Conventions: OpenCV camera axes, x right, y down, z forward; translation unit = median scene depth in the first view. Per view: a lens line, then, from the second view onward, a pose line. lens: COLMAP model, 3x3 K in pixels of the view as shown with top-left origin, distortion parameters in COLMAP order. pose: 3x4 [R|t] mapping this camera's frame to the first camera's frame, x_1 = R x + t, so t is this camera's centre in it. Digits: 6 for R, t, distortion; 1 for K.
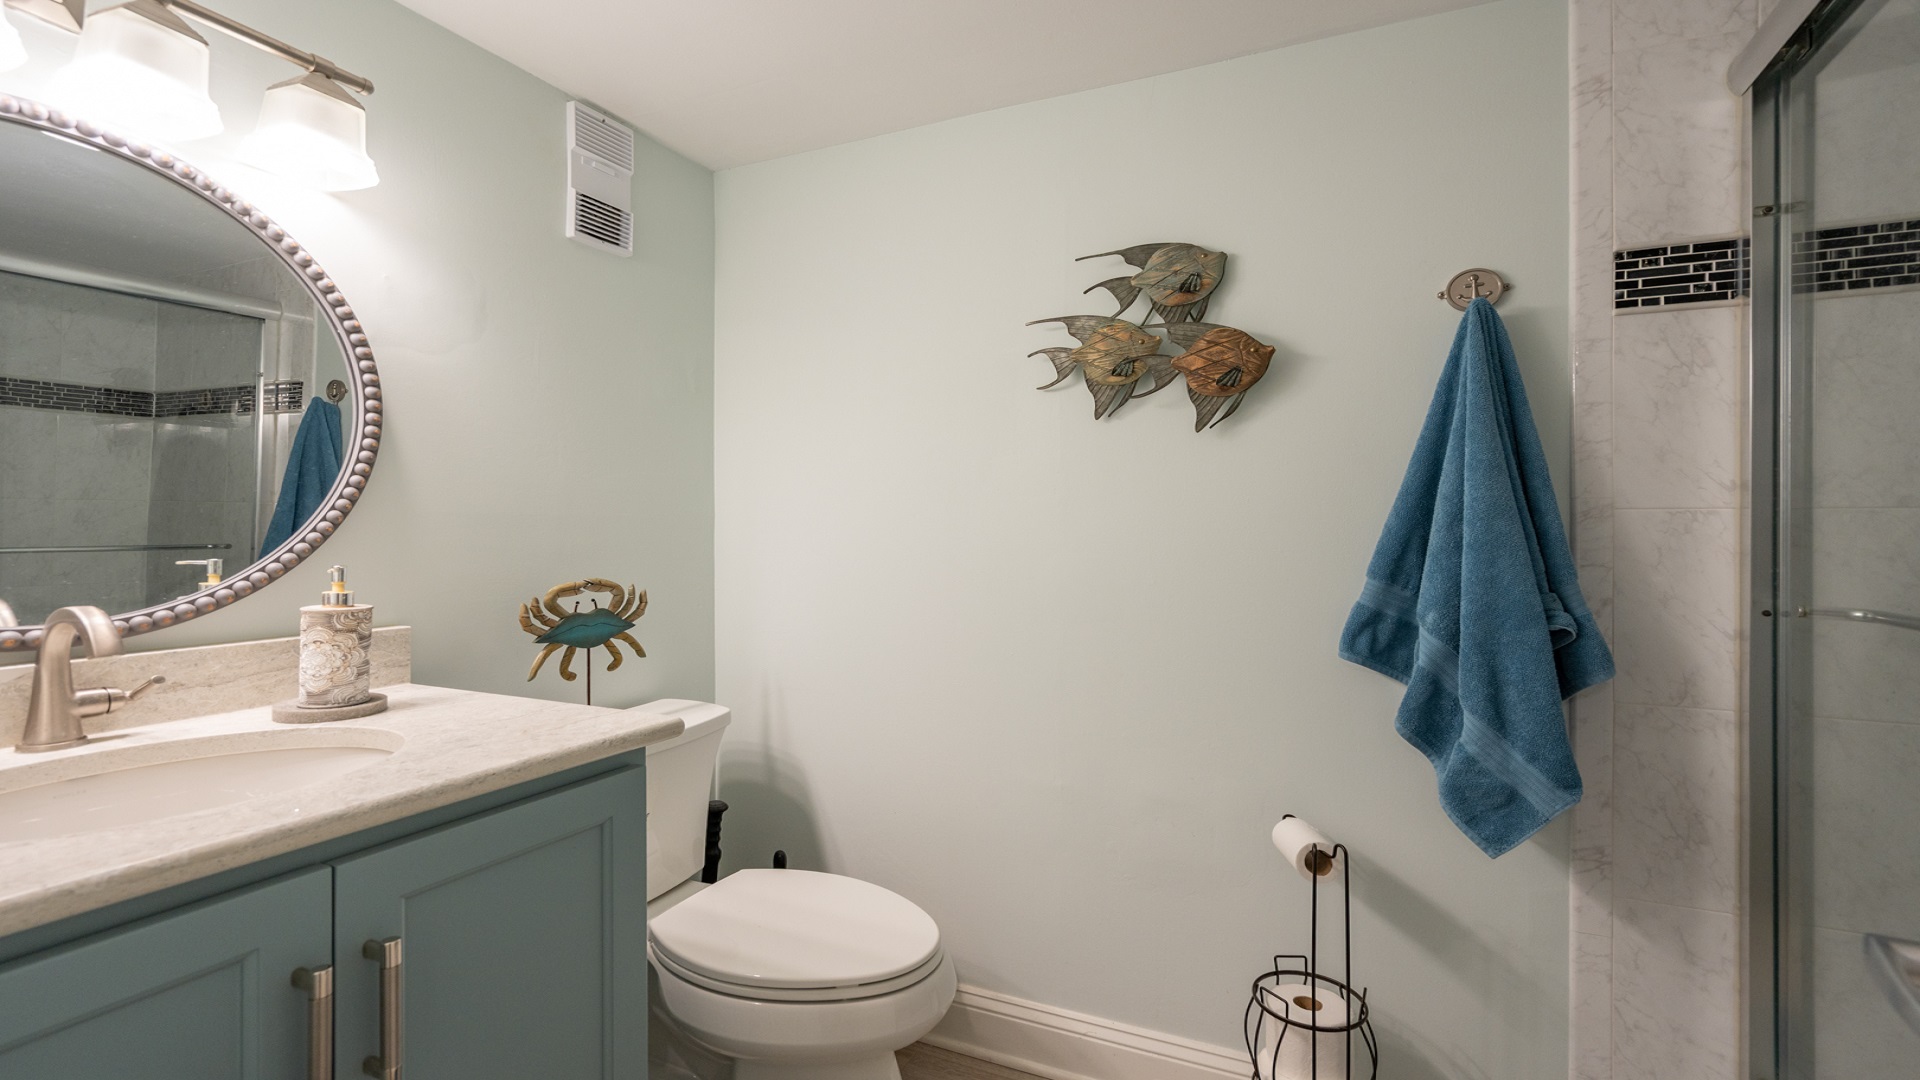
lens RADIAL K [[877.6, 0, 964.4], [0, 877.6, 535.0], [0, 0, 1]] dist [-0.006273, 0.002662]
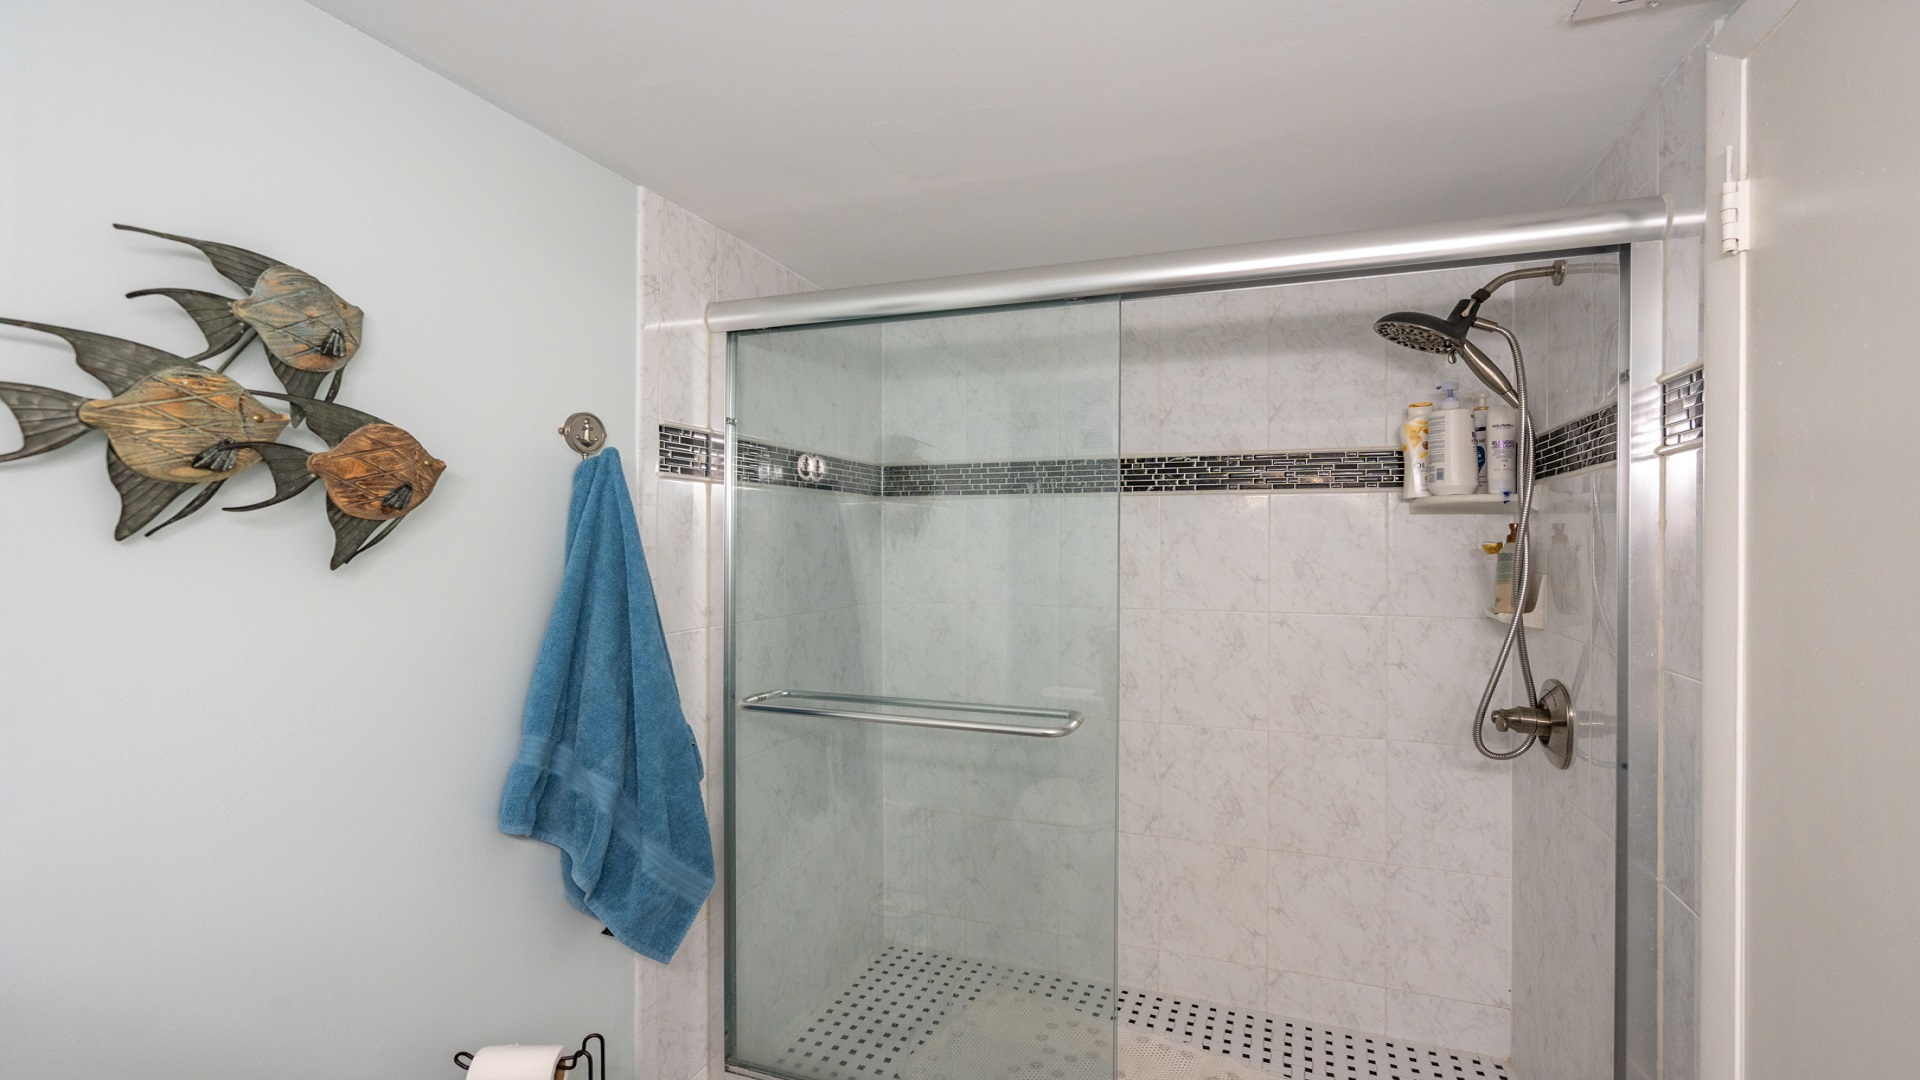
lens RADIAL K [[877.6, 0, 959.1], [0, 877.6, 531.9], [0, 0, 1]] dist [-0.006273, 0.002662]
pose [[-0.102878, 0.002355, 0.994691, -0.437311], [0.003539, 0.999992, -0.002001, -0.143519], [-0.994688, 0.003315, -0.102885, 0.602168]]
